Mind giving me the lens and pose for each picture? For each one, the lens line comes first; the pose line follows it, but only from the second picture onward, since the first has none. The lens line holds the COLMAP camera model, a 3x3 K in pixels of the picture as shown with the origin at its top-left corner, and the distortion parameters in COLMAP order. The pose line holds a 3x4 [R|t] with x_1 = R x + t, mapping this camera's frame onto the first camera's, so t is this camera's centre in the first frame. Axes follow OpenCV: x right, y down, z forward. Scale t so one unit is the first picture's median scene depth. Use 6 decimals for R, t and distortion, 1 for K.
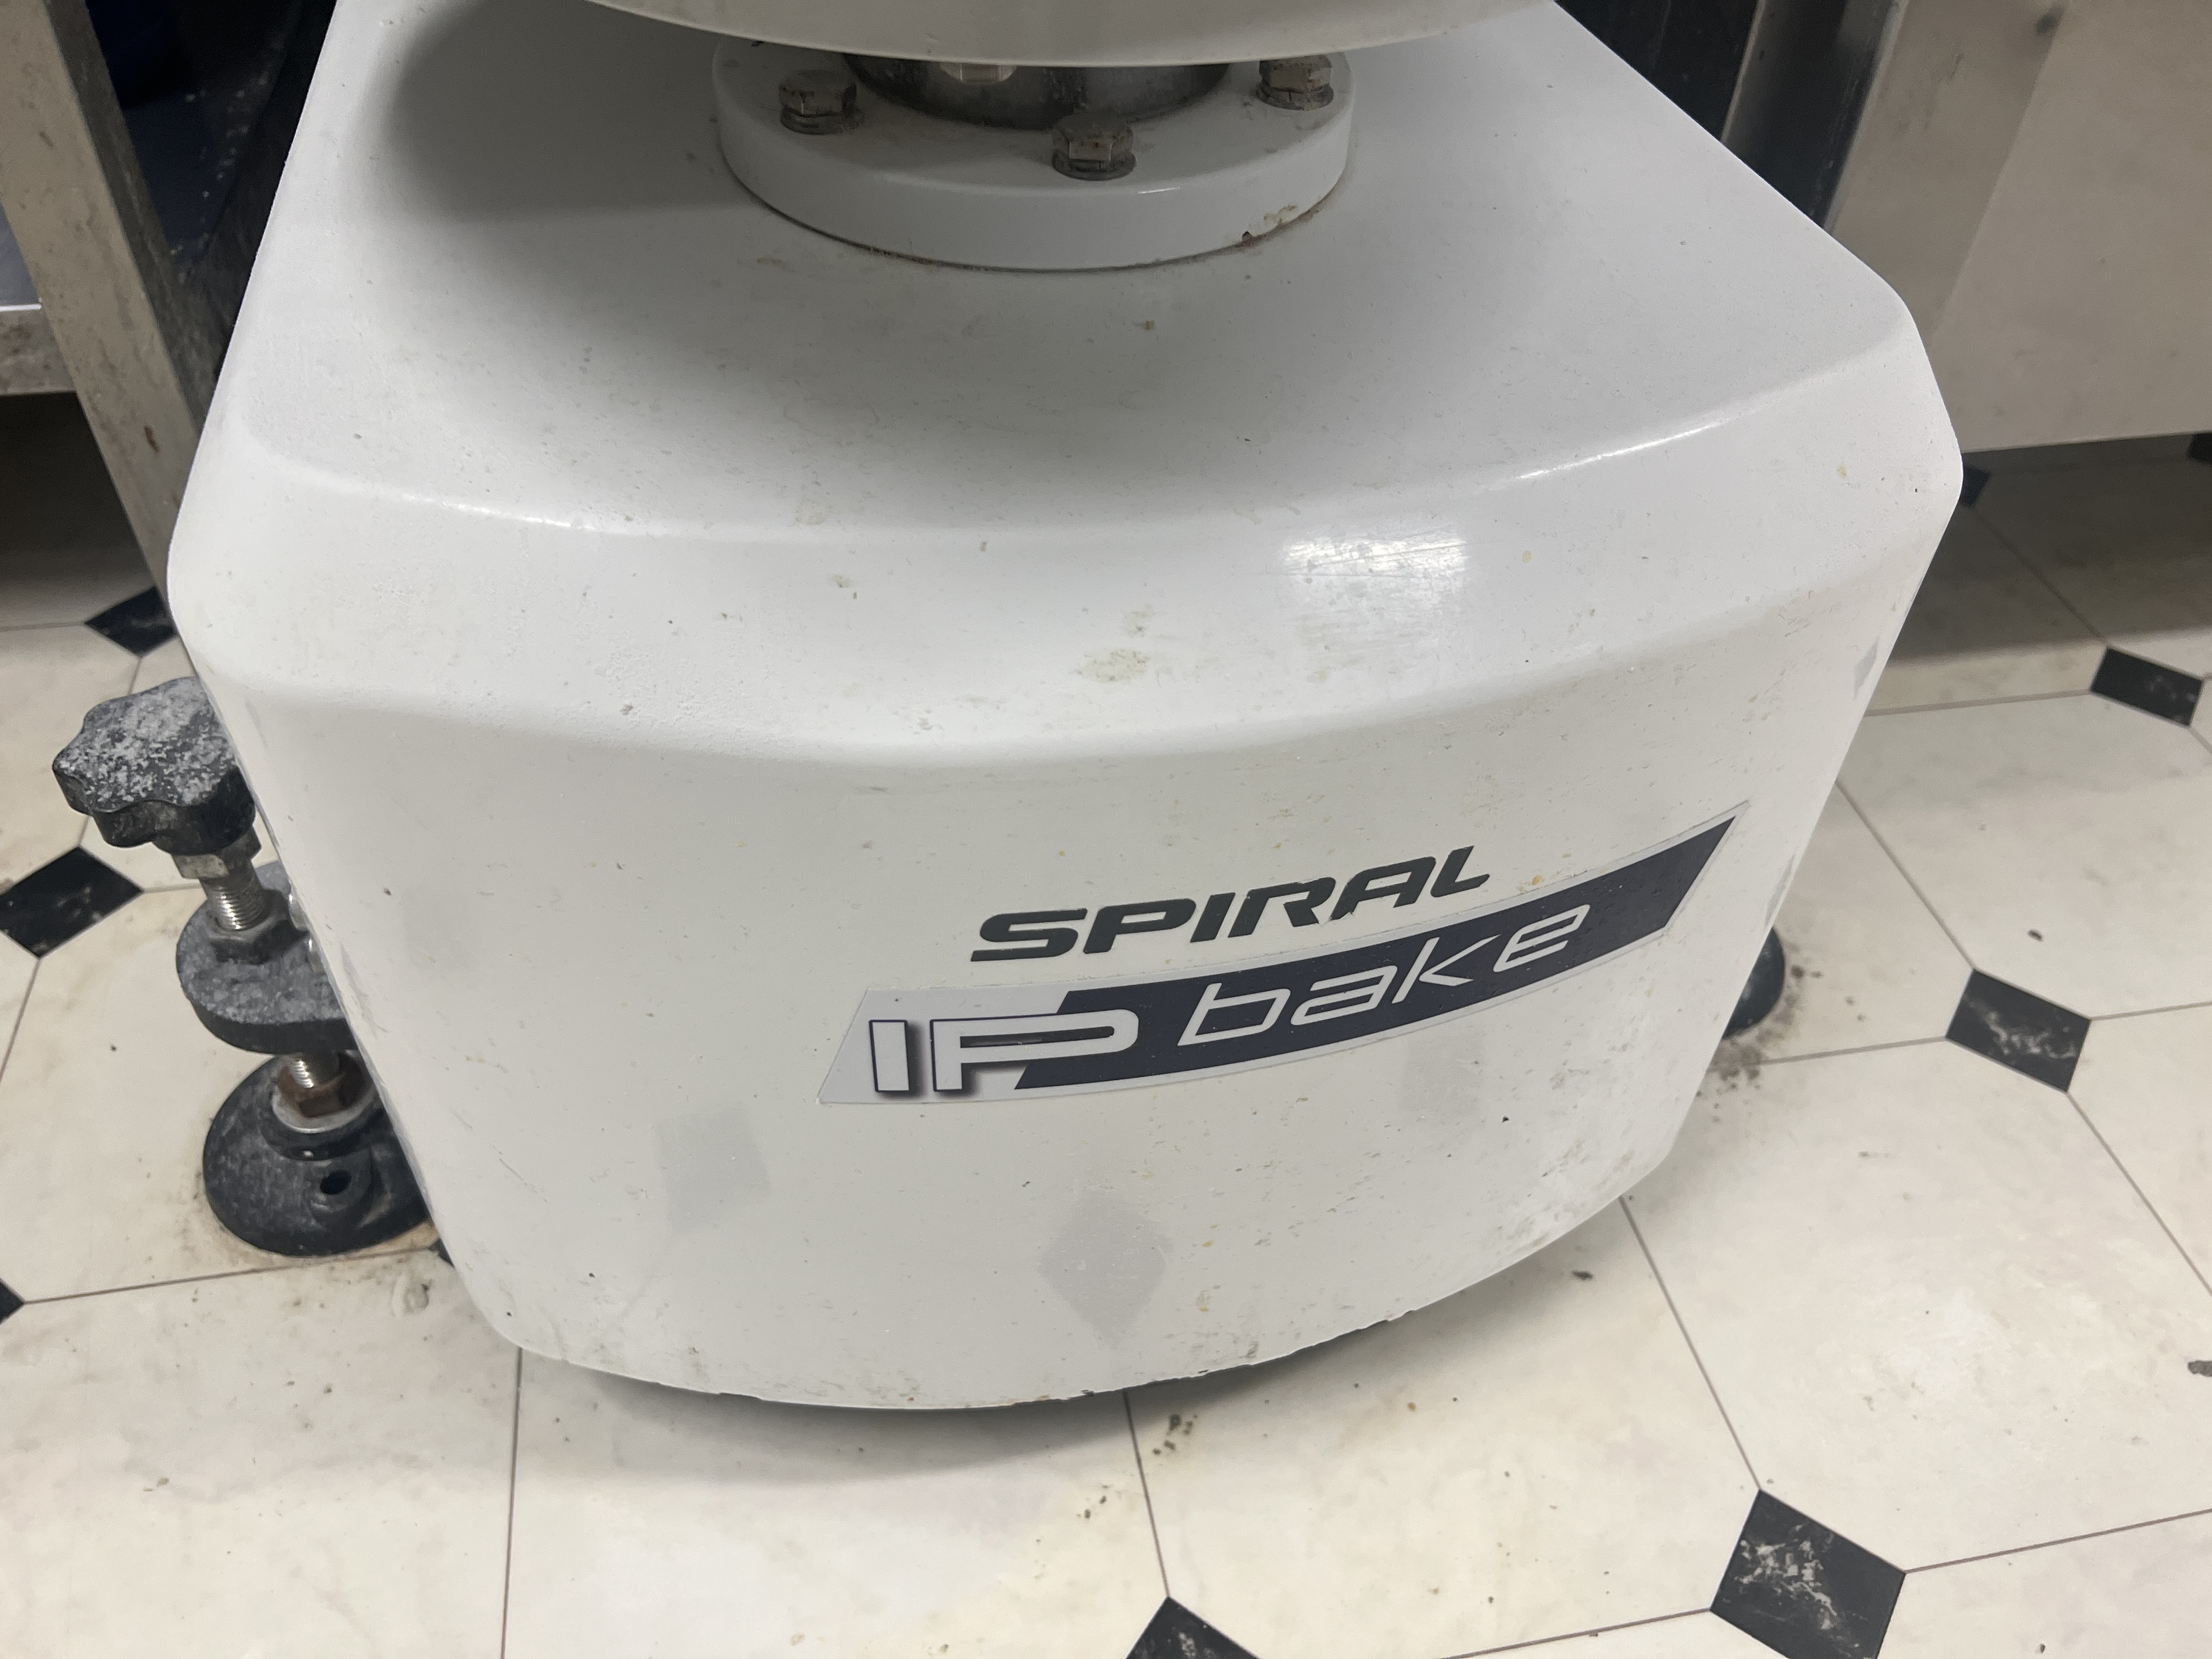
lens RADIAL K [[1706.1, 0, 1102.1], [0, 1706.1, 835.9], [0, 0, 1]] dist [0.002714, -0.000604]
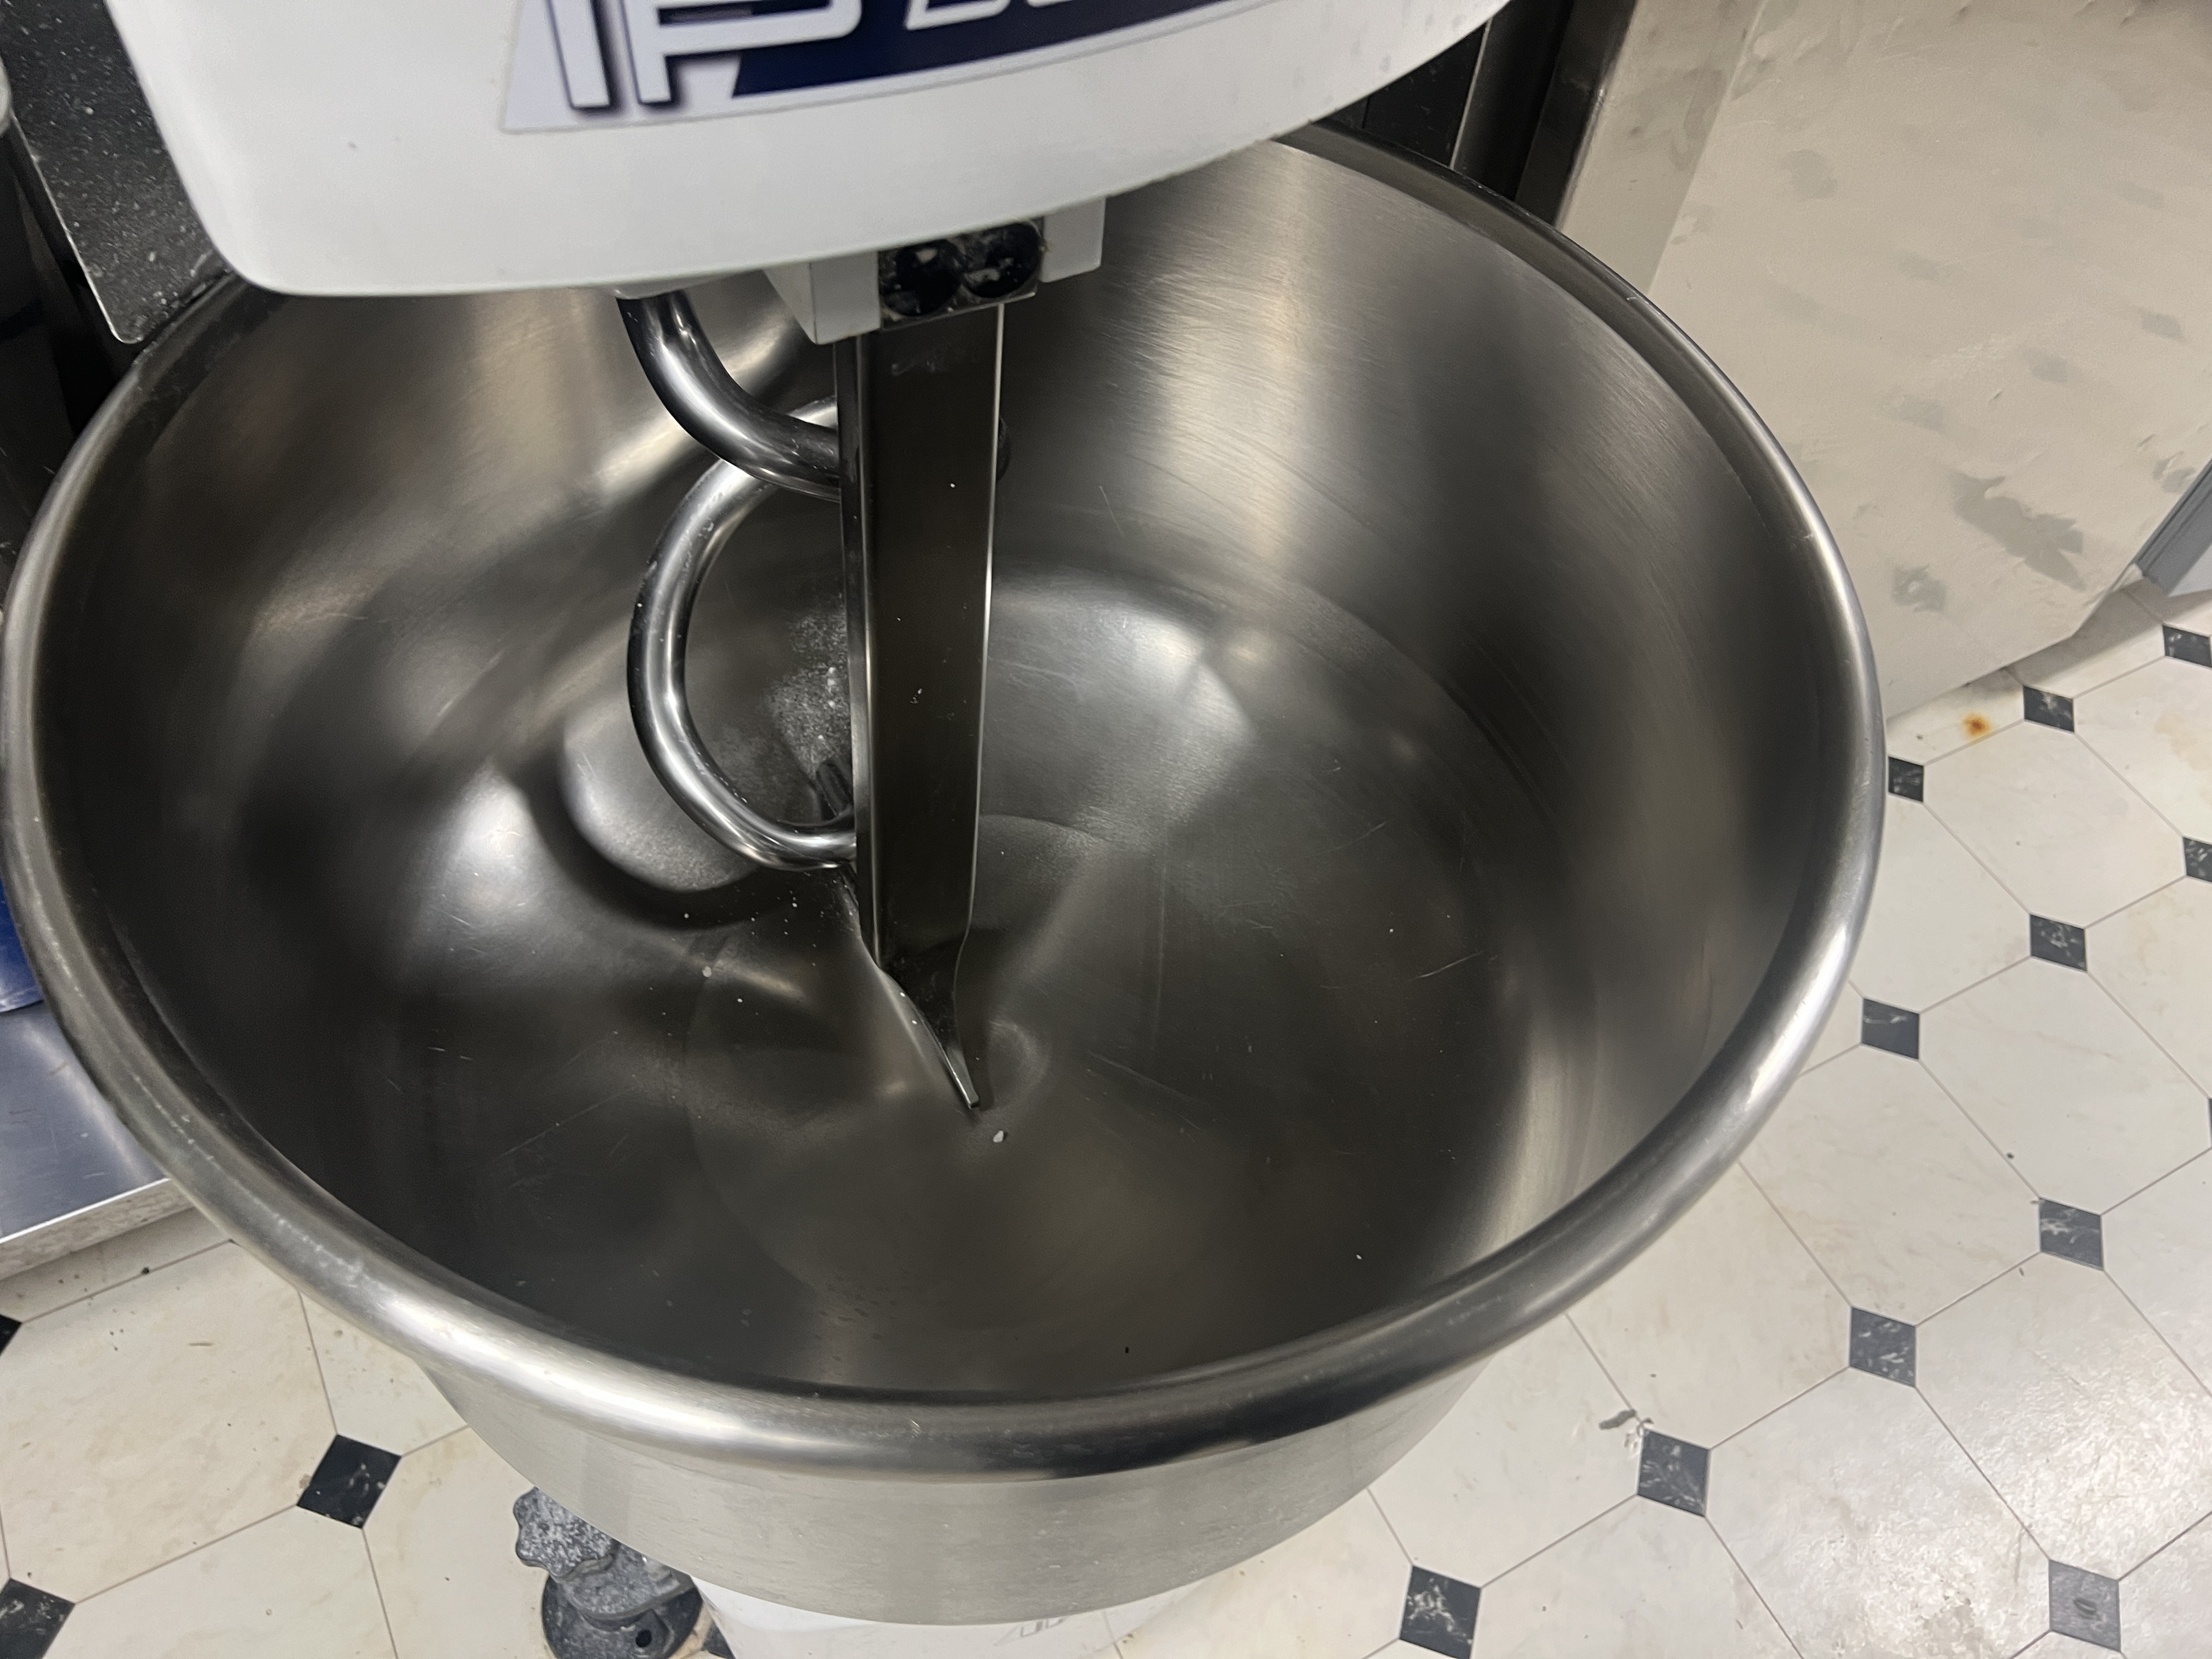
lens RADIAL K [[1706.1, 0, 1103.5], [0, 1706.1, 823.8], [0, 0, 1]] dist [0.002714, -0.000604]
pose [[0.954242, -0.213416, 0.209464, -0.205998], [0.167064, 0.961433, 0.218487, -0.994110], [-0.248014, -0.173495, 0.953094, -0.705482]]
